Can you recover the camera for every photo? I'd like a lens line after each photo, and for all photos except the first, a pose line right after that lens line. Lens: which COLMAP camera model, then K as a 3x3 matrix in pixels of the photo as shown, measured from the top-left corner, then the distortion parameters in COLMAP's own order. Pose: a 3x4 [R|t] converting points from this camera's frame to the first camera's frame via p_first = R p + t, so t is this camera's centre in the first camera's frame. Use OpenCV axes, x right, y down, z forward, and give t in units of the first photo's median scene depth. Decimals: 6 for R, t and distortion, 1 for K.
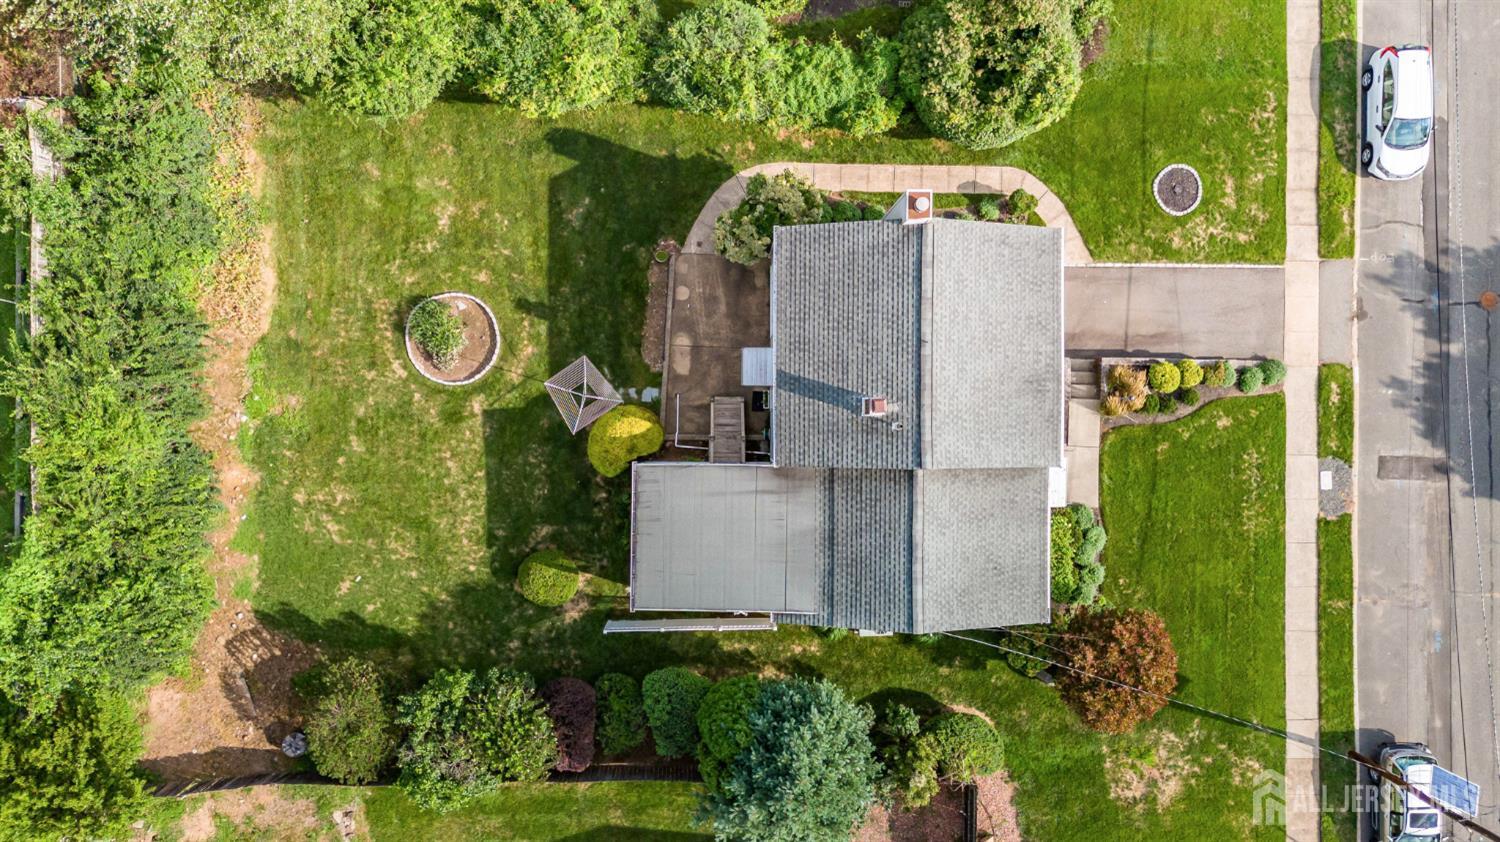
lens RADIAL K [[1097.4, 0, 752.7], [0, 1097.4, 419.3], [0, 0, 1]] dist [0.076840, -0.022308]
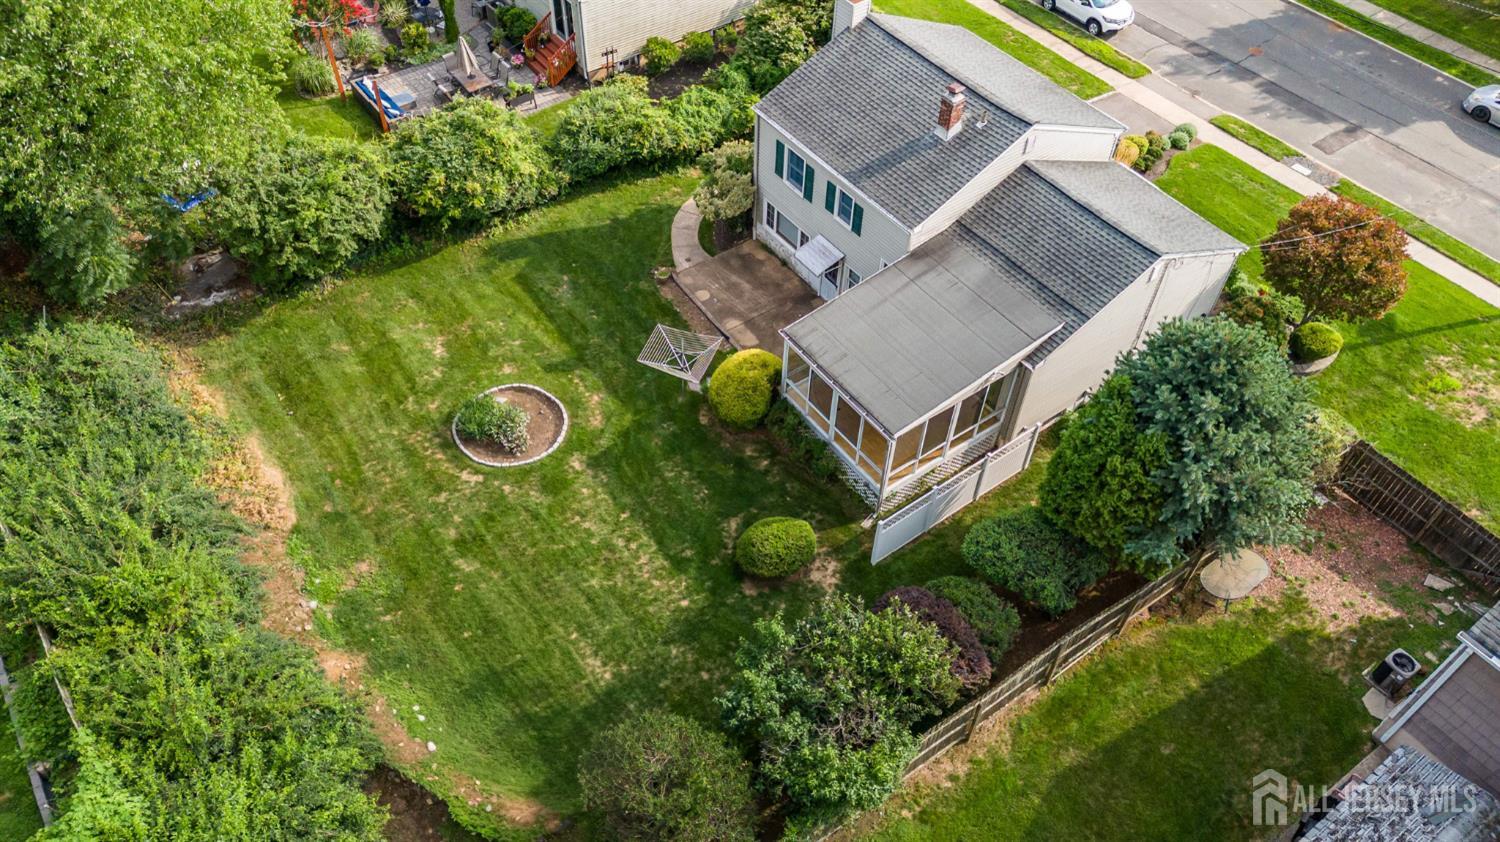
lens RADIAL K [[1097.4, 0, 750.9], [0, 1097.4, 422.0], [0, 0, 1]] dist [0.076840, -0.022308]
pose [[0.804206, -0.455651, 0.381622, -0.442768], [0.594324, 0.610429, -0.523598, 0.470748], [0.005625, 0.647888, 0.761715, 0.363113]]
